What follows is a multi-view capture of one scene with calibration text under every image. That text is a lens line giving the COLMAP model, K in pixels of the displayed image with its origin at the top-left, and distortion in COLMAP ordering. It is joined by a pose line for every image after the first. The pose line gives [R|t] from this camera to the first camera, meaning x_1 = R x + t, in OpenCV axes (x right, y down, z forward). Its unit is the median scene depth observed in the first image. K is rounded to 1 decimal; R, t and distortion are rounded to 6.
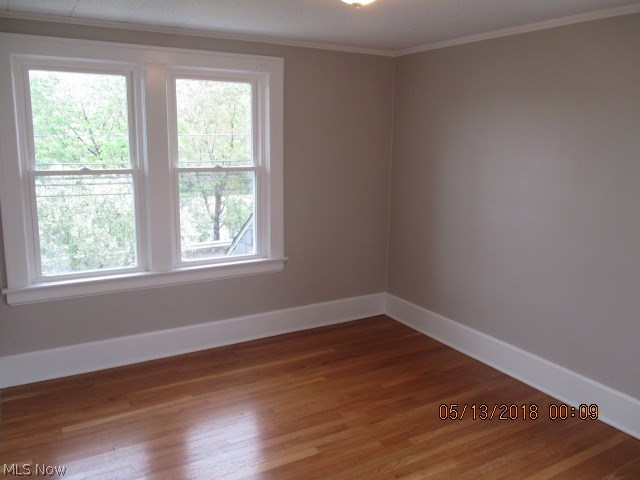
lens RADIAL K [[532.2, 0, 323.2], [0, 532.2, 241.8], [0, 0, 1]] dist [-0.007549, -0.011002]
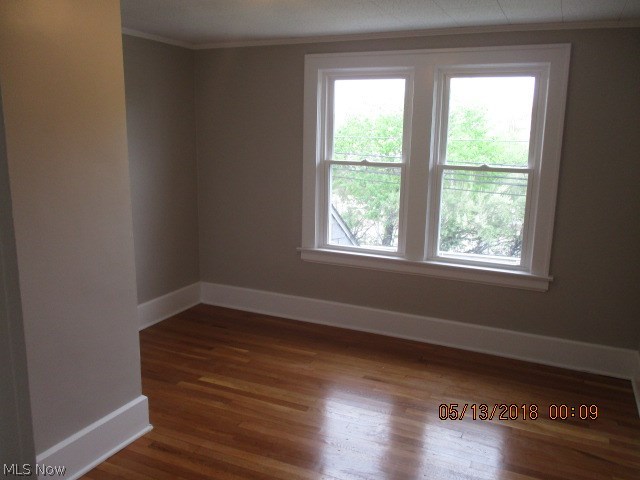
lens RADIAL K [[532.2, 0, 323.0], [0, 532.2, 237.4], [0, 0, 1]] dist [-0.007549, -0.011002]
pose [[0.571246, 0.159844, -0.805064, 0.442482], [-0.167910, 0.982868, 0.076003, -0.040651], [0.803420, 0.091761, 0.588299, 0.222508]]
